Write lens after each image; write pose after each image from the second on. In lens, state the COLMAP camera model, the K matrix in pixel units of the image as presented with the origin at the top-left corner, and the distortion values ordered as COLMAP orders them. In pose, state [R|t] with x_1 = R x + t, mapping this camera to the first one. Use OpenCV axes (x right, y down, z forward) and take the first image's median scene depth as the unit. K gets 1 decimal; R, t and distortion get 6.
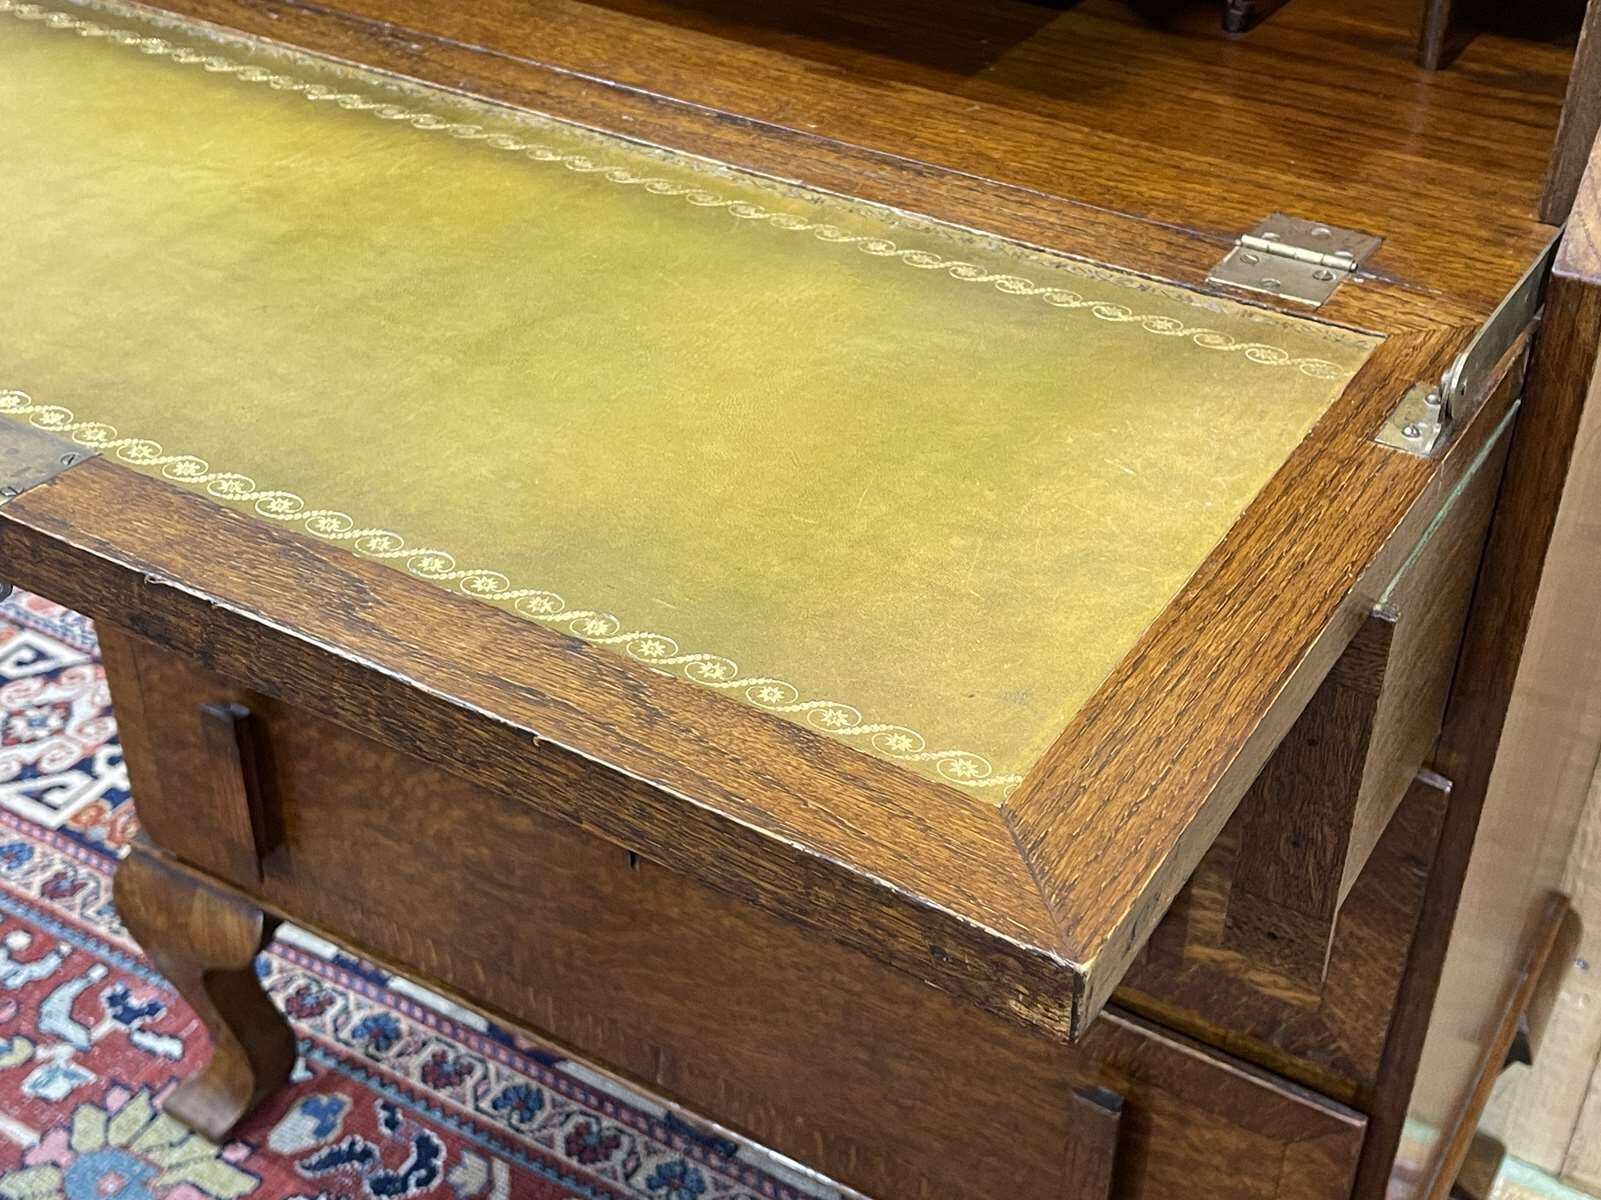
lens RADIAL K [[2093.5, 0, 816.8], [0, 2093.5, 606.8], [0, 0, 1]] dist [0.039118, 0.000000]
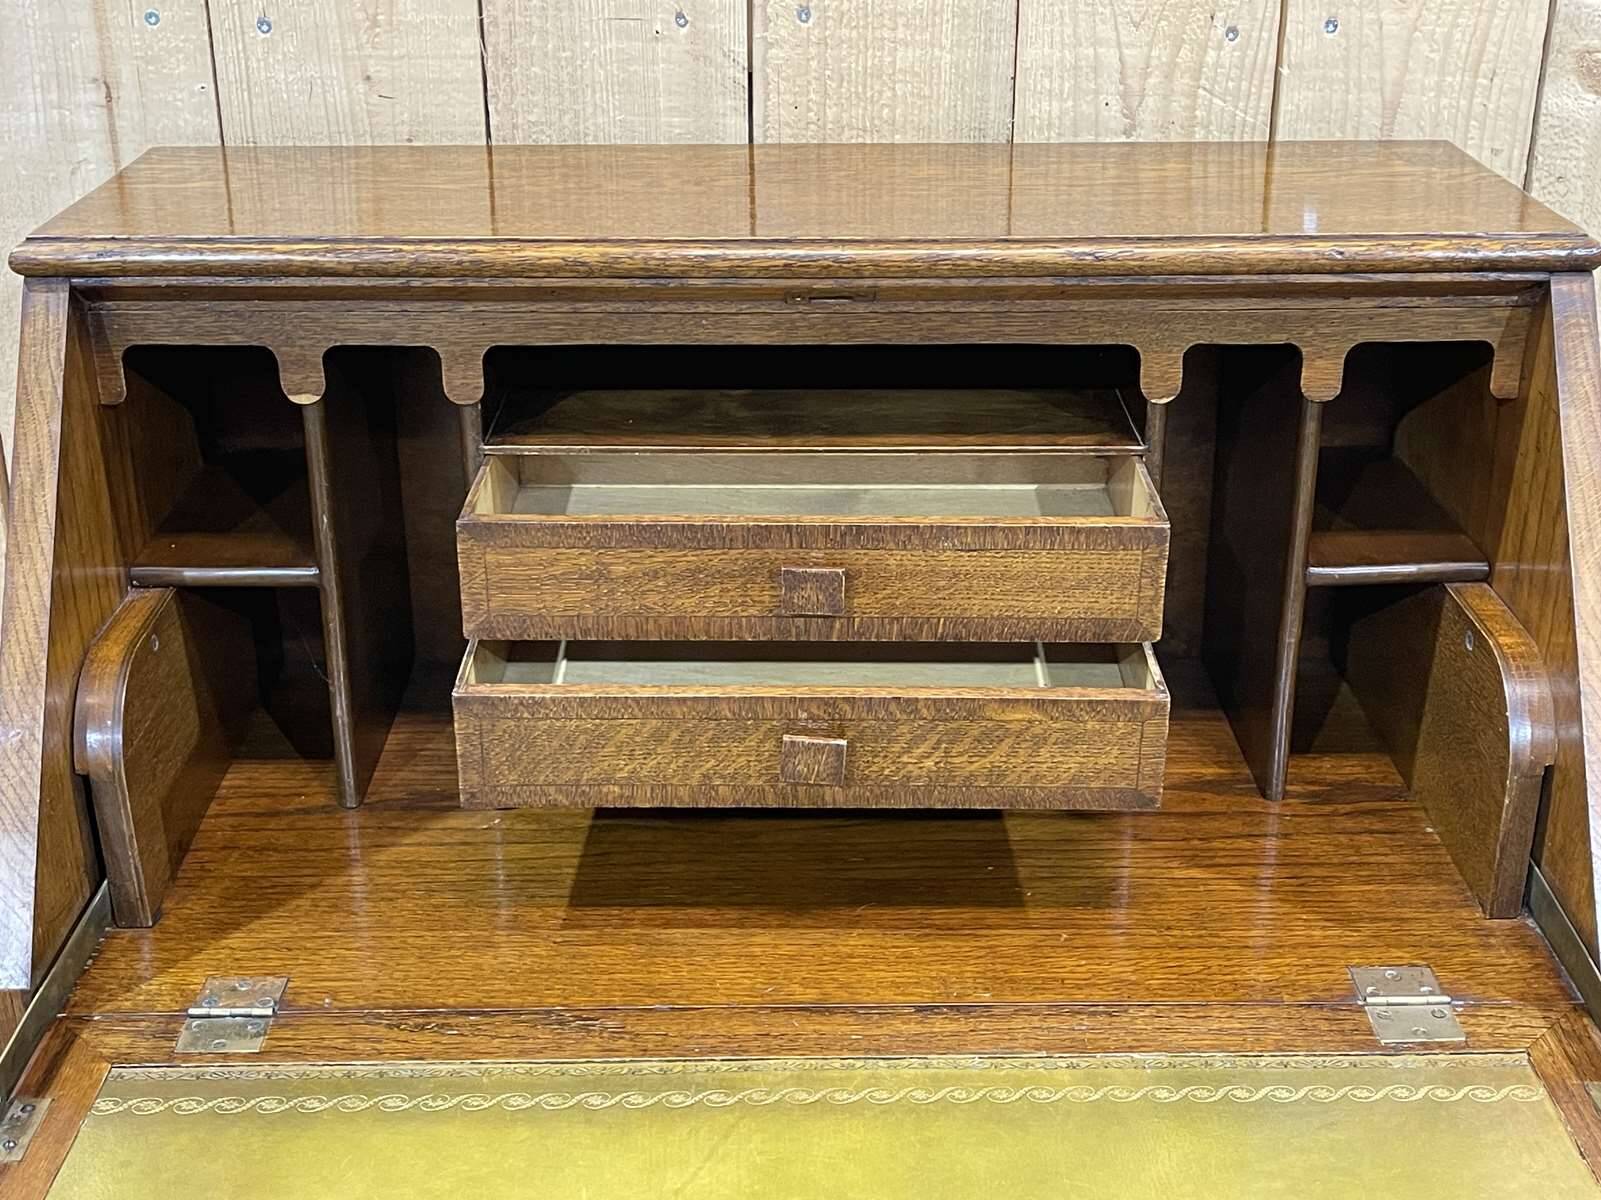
lens RADIAL K [[2093.5, 0, 829.9], [0, 2093.5, 603.9], [0, 0, 1]] dist [0.039118, 0.000000]
pose [[0.846042, -0.225881, 0.482897, -0.606781], [0.316904, 0.941481, -0.114830, -0.322521], [-0.428701, 0.250183, 0.868115, -0.095754]]
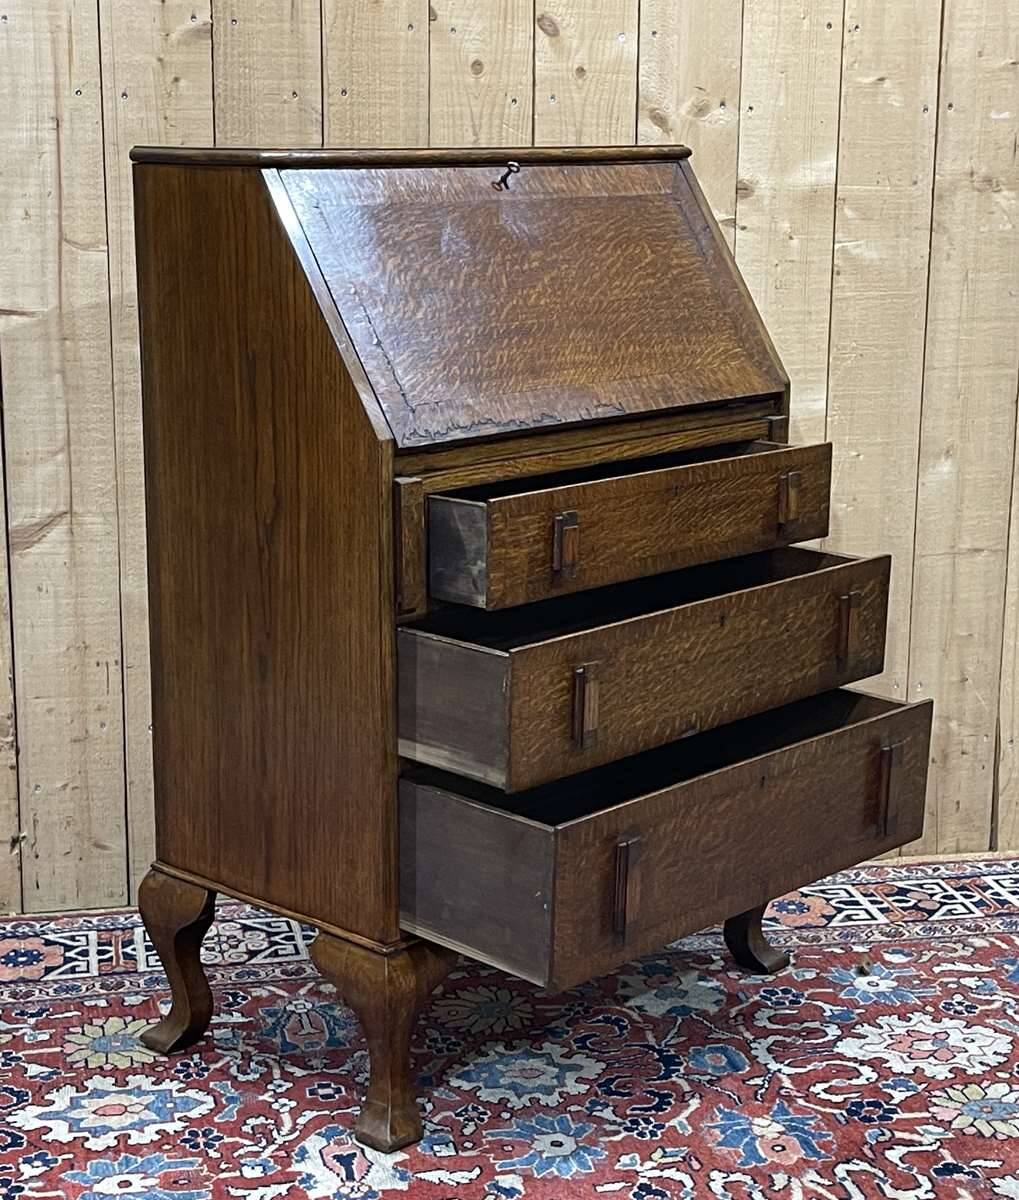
lens RADIAL K [[2171.2, 0, 470.4], [0, 2171.2, 603.5], [0, 0, 1]] dist [0.108483, 0.000000]
pose [[0.742890, -0.160225, 0.649956, -2.241429], [0.396380, 0.887706, -0.234223, 0.861009], [-0.539441, 0.431632, 0.722978, -1.373780]]
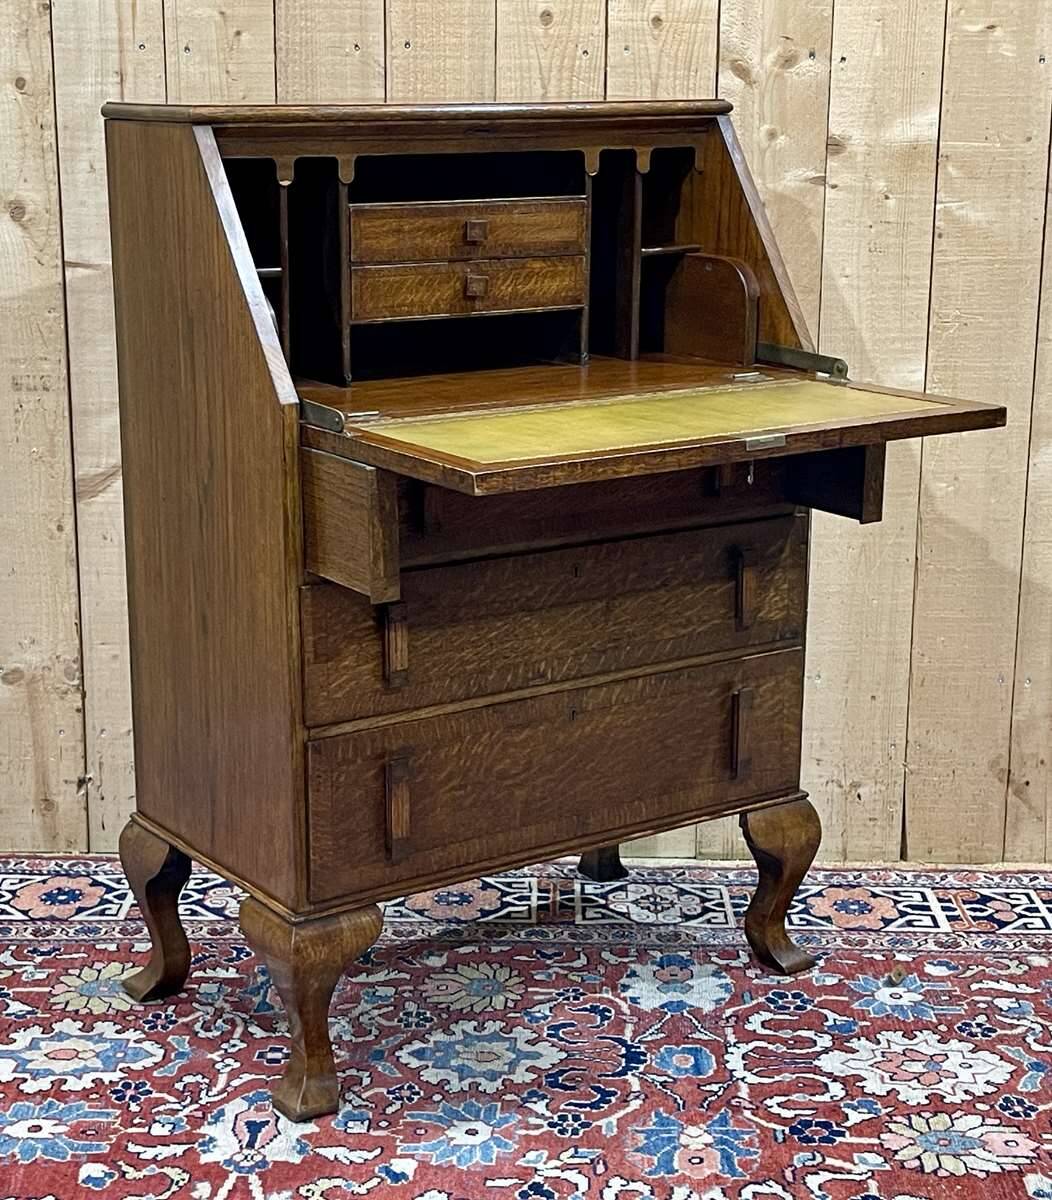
lens RADIAL K [[2163.1, 0, 470.0], [0, 2163.1, 603.1], [0, 0, 1]] dist [0.103733, 0.000000]
pose [[0.871149, -0.134814, 0.472149, -1.590800], [0.296744, 0.910654, -0.287492, 1.058612], [-0.391207, 0.390556, 0.833321, -1.653225]]
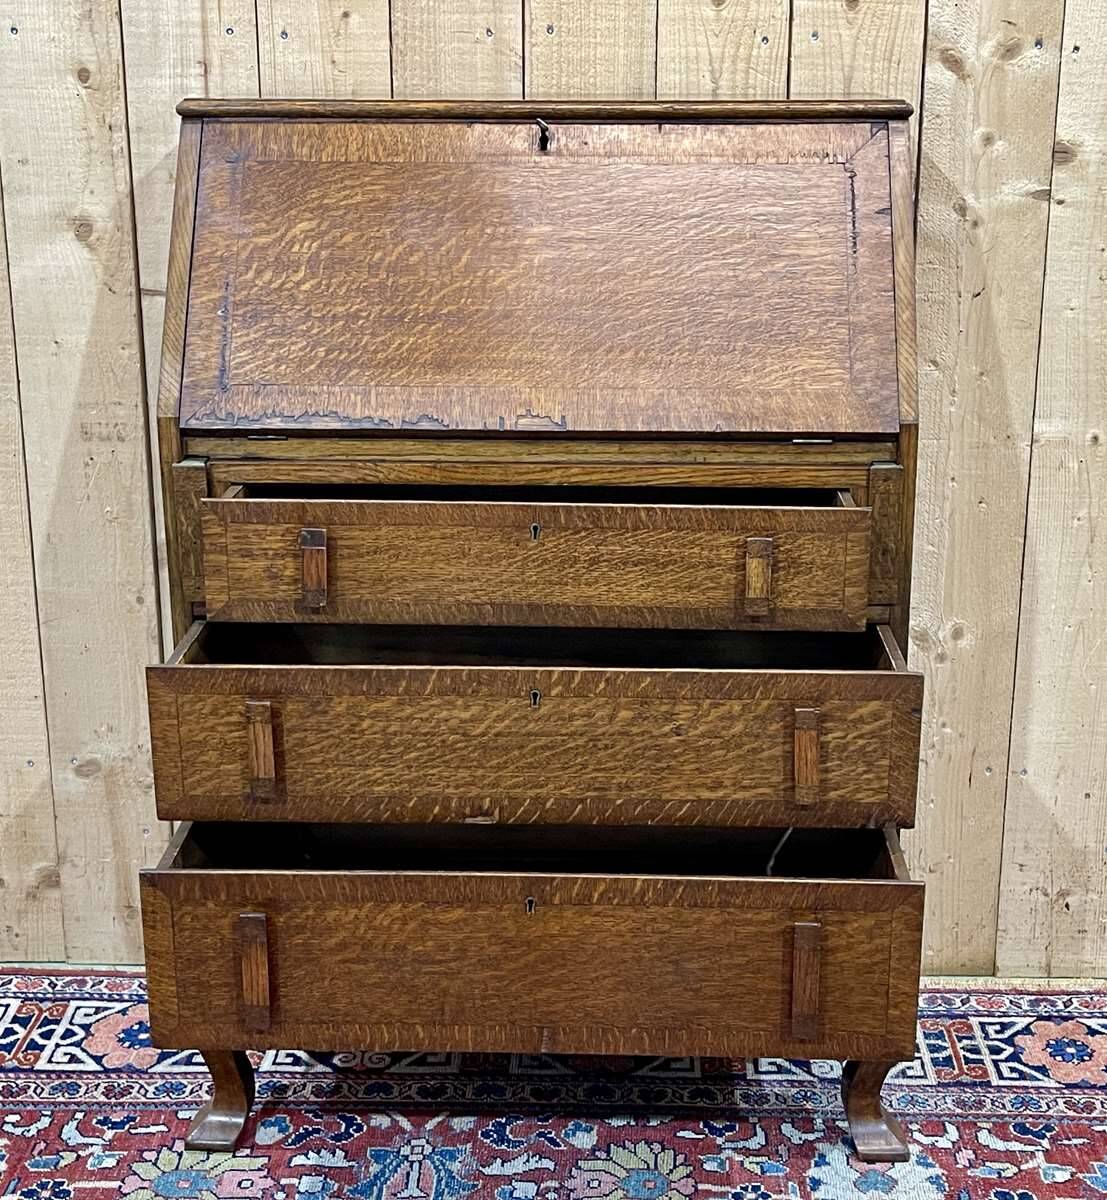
lens RADIAL K [[1906.8, 0, 582.4], [0, 1906.8, 599.5], [0, 0, 1]] dist [0.051479, 0.000000]
pose [[0.869075, -0.153922, 0.470124, -1.163735], [0.296382, 0.922918, -0.245723, 0.520747], [-0.396063, 0.352888, 0.847705, -0.925096]]
